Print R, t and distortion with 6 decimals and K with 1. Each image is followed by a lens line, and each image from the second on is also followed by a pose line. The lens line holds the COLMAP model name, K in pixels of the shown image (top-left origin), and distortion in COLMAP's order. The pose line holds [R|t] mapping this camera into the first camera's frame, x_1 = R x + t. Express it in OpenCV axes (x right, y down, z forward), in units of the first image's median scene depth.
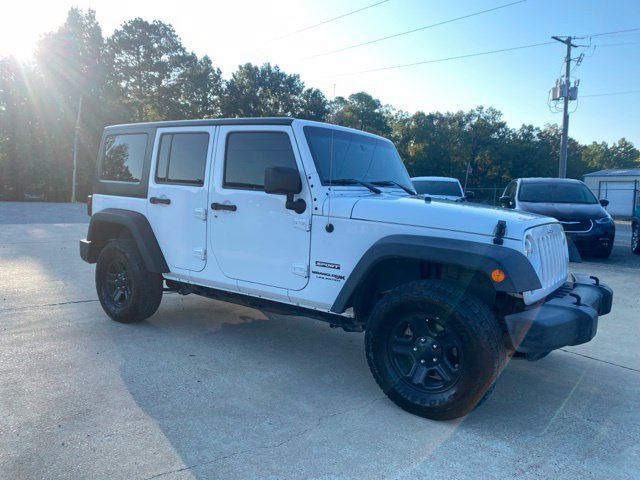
lens RADIAL K [[487.9, 0, 320.0], [0, 487.9, 240.0], [0, 0, 1]] dist [0.040957, -0.047823]
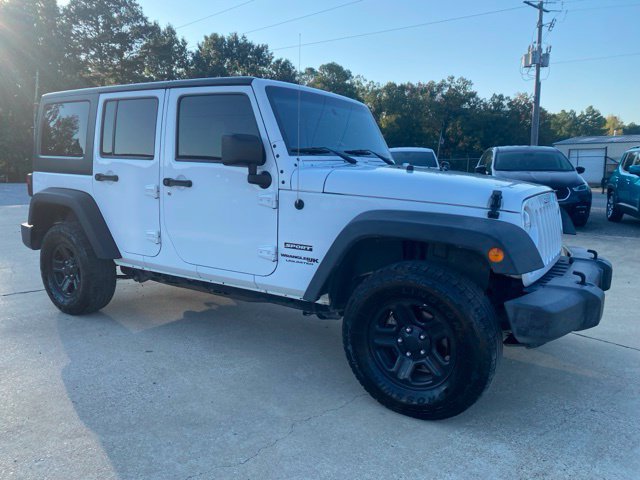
lens RADIAL K [[487.6, 0, 314.2], [0, 487.6, 240.1], [0, 0, 1]] dist [0.042114, -0.044817]
pose [[0.998811, -0.028273, 0.039716, 0.008683], [0.026164, 0.998270, 0.052645, -0.004695], [-0.041136, -0.051543, 0.997823, 0.106454]]
